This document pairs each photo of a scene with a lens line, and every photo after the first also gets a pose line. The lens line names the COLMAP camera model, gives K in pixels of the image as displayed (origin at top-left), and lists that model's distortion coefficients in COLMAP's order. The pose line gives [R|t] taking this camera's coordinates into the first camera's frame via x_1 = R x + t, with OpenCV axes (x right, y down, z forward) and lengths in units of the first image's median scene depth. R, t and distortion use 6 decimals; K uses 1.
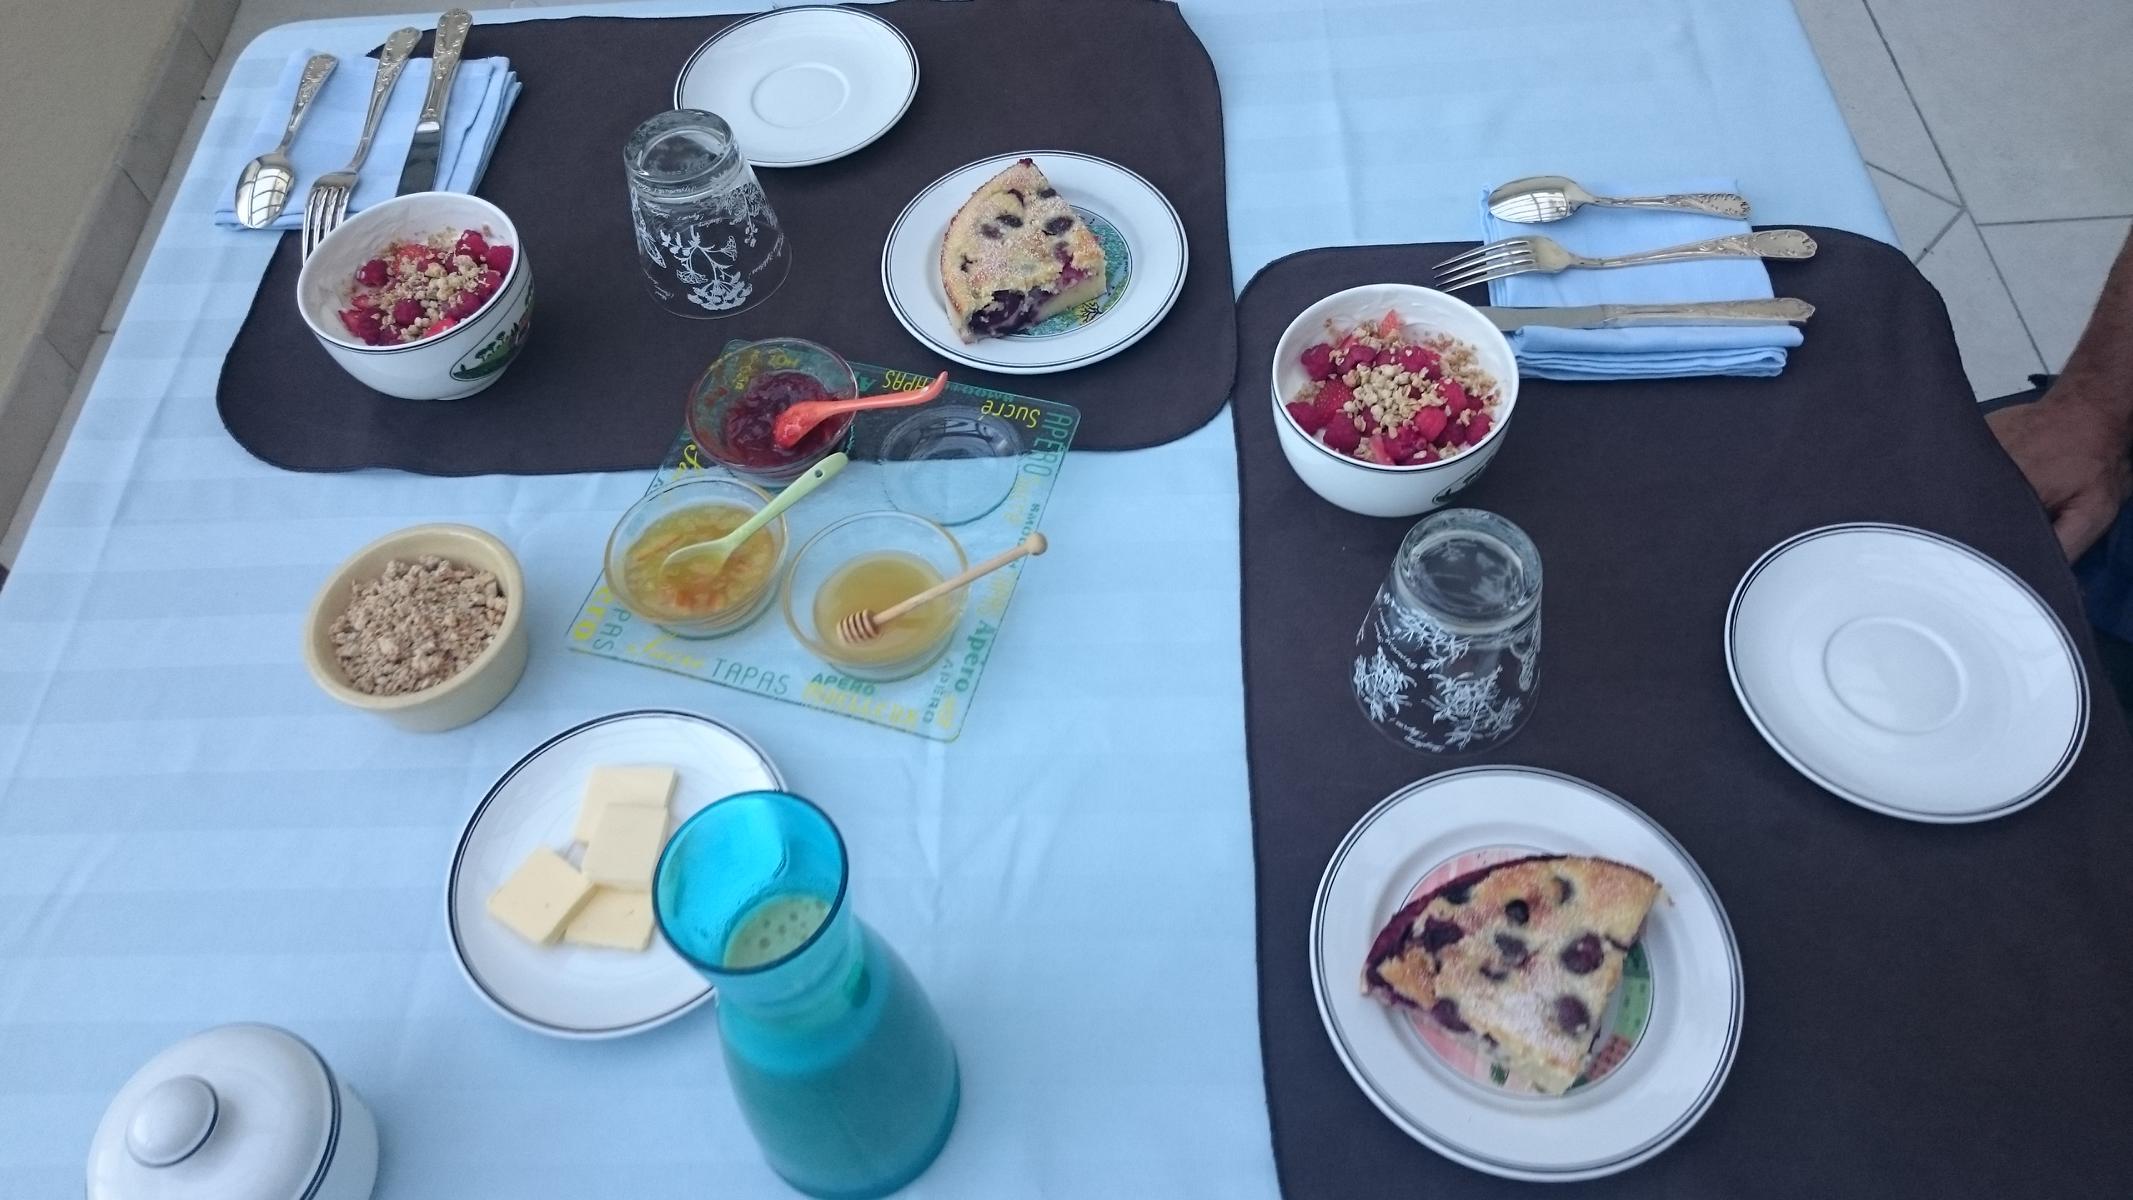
lens RADIAL K [[1579.6, 0, 1100.6], [0, 1579.6, 599.1], [0, 0, 1]] dist [-0.002133, 0.000933]
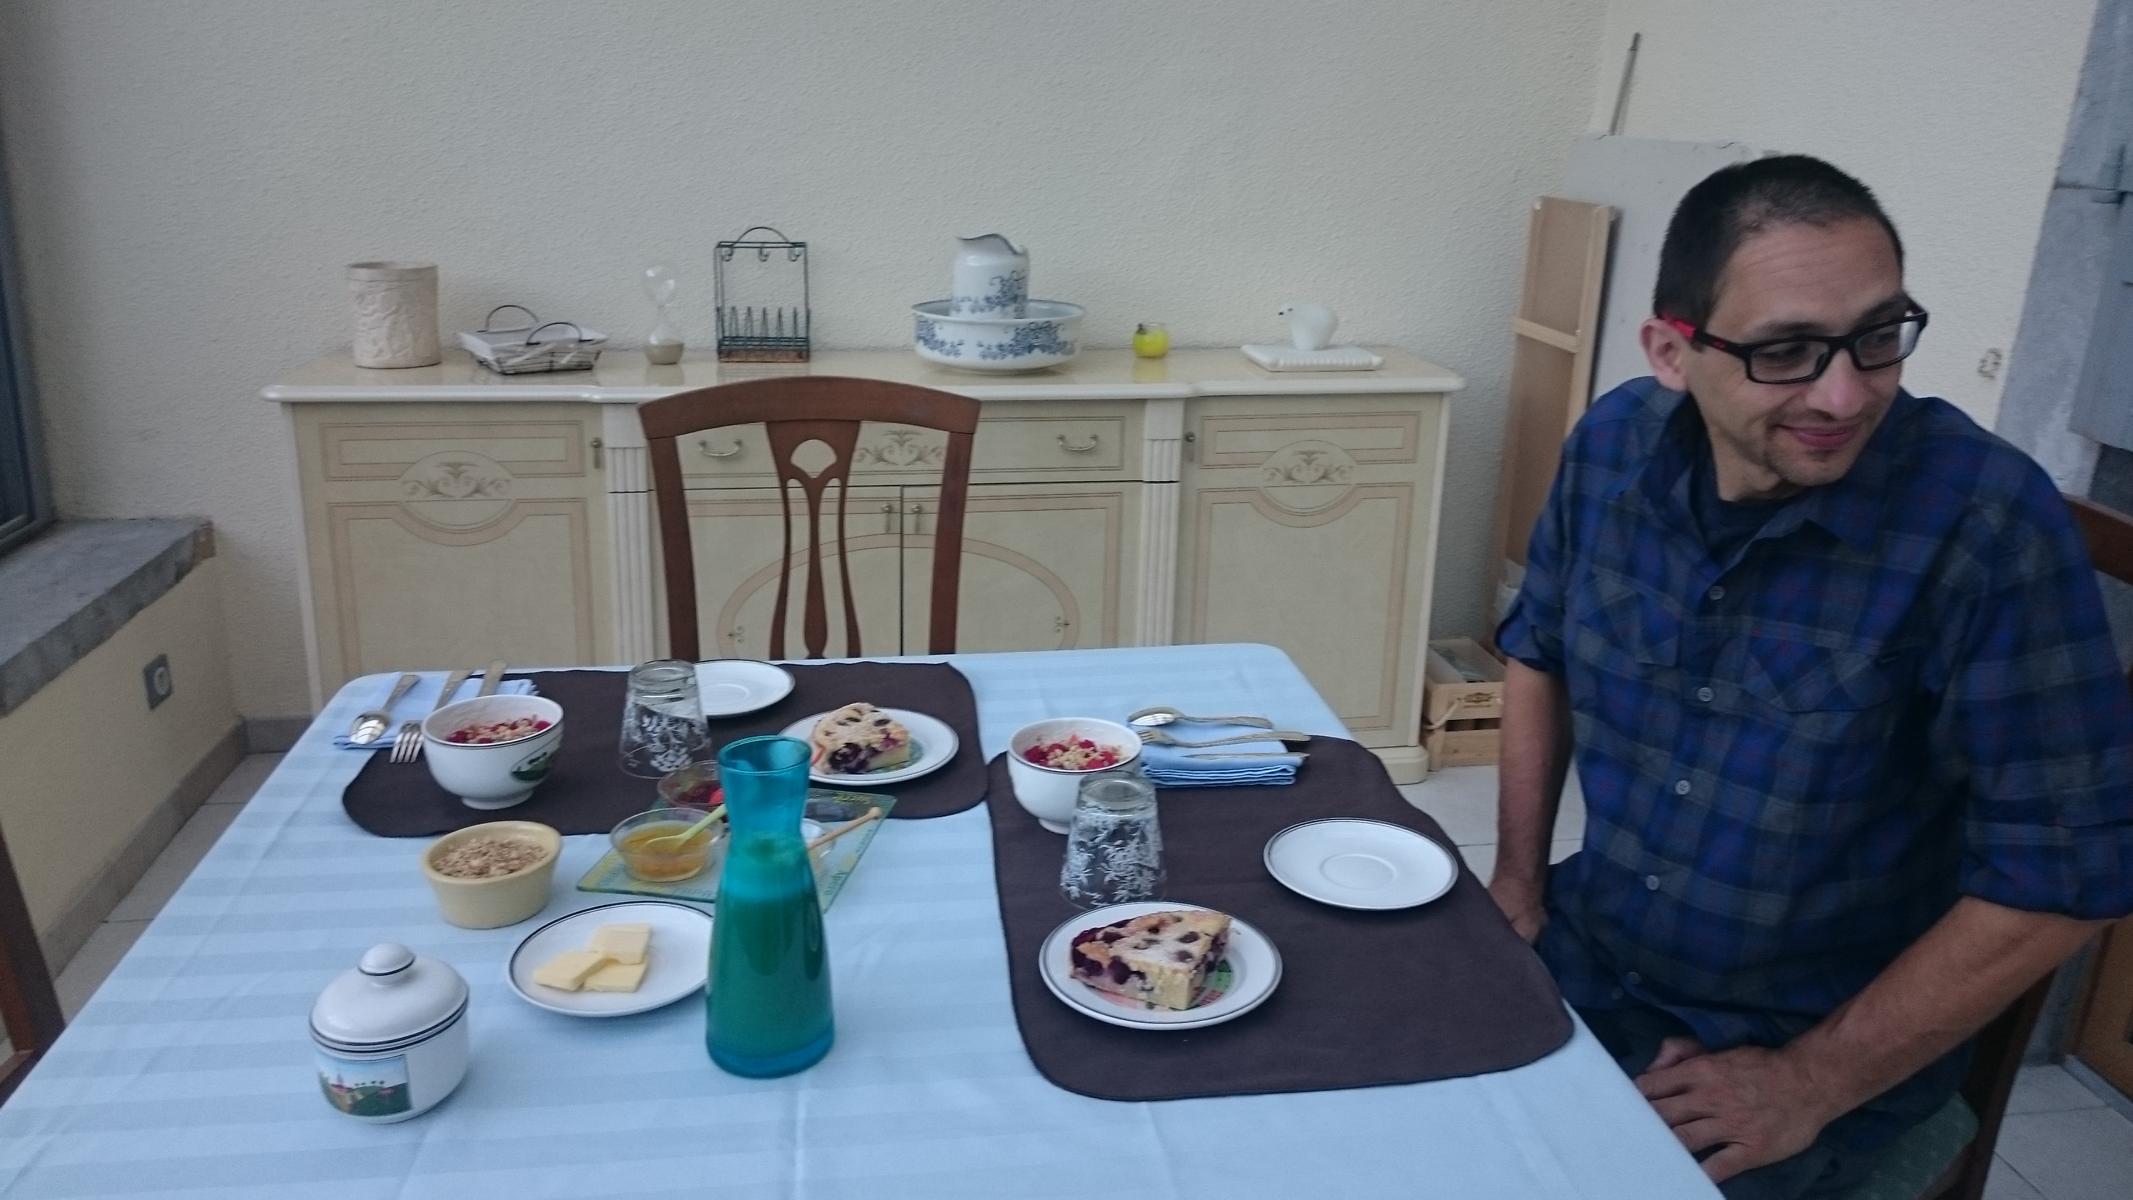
lens RADIAL K [[1579.6, 0, 1100.6], [0, 1579.6, 599.1], [0, 0, 1]] dist [-0.002133, 0.000933]
pose [[0.987712, 0.029121, 0.153548, -0.060916], [0.071892, 0.787707, -0.611841, 0.744270], [-0.138768, 0.615361, 0.775934, -0.458076]]
